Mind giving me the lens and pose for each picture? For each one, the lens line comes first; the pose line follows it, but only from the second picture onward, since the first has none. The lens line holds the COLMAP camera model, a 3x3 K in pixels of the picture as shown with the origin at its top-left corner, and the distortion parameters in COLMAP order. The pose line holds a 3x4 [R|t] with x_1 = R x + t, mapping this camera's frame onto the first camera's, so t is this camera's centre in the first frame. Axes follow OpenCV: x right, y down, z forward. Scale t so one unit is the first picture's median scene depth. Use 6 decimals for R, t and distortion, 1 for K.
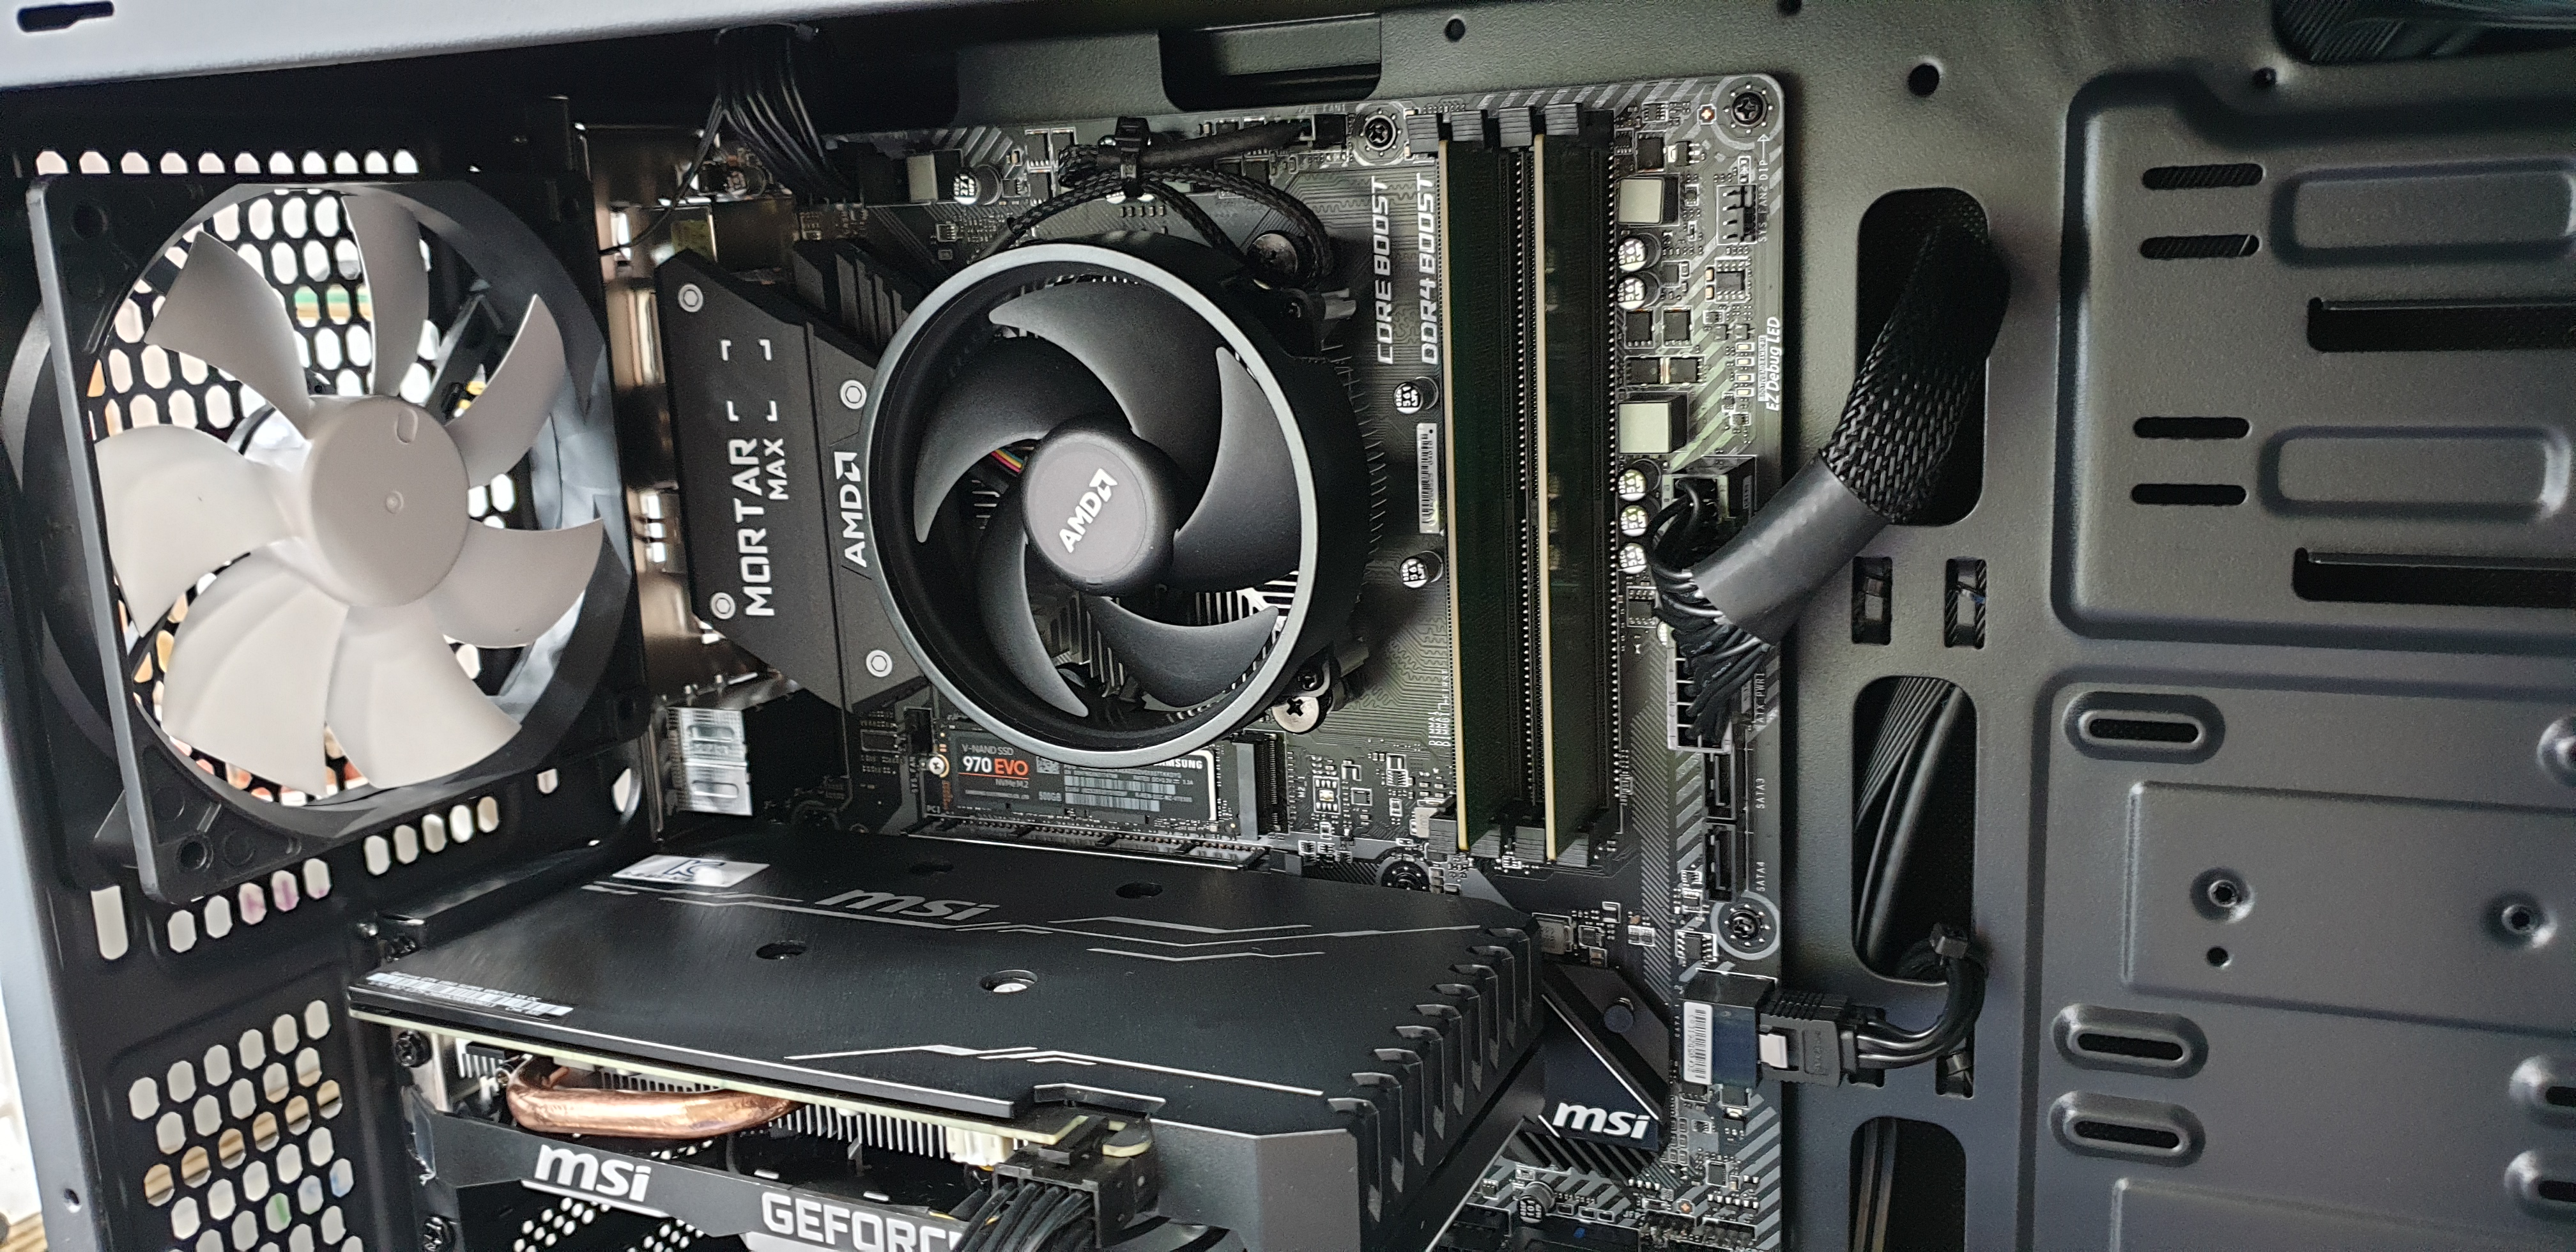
lens RADIAL K [[1950.9, 0, 1294.8], [0, 1950.9, 616.5], [0, 0, 1]] dist [0.003878, 0.015704]
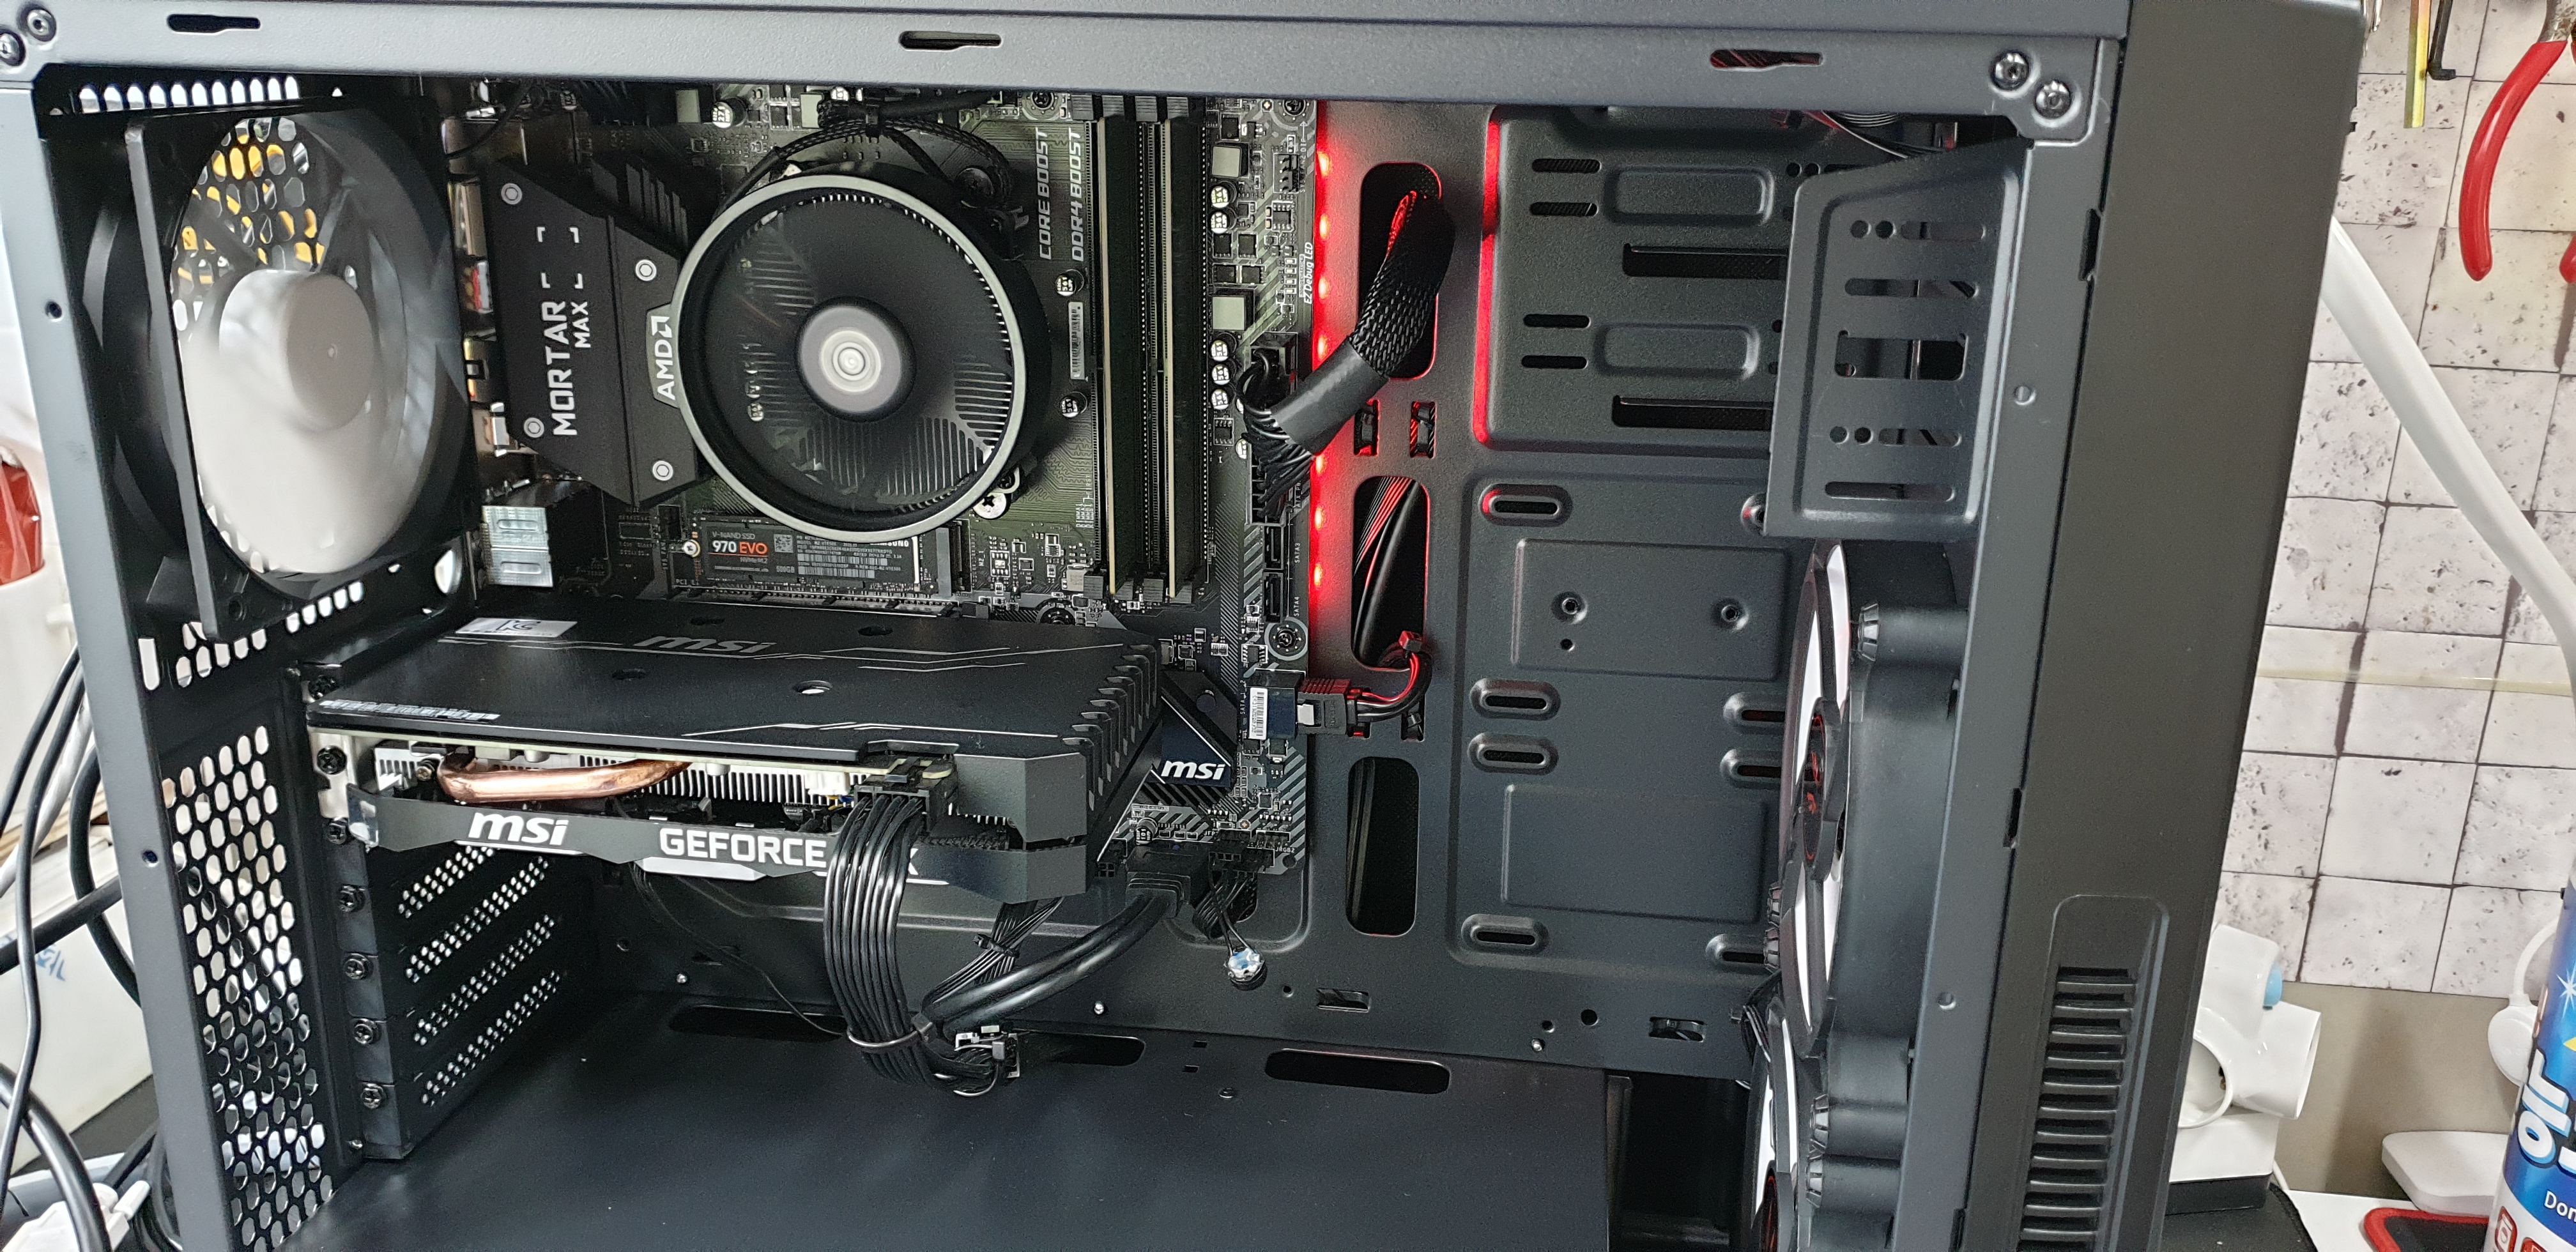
lens RADIAL K [[1950.9, 0, 1275.6], [0, 1950.9, 654.9], [0, 0, 1]] dist [0.003878, 0.015704]
pose [[0.960342, -0.031860, 0.276999, -0.206756], [-0.000914, 0.993085, 0.117390, -0.009736], [-0.278824, -0.112988, 0.953672, -0.473805]]
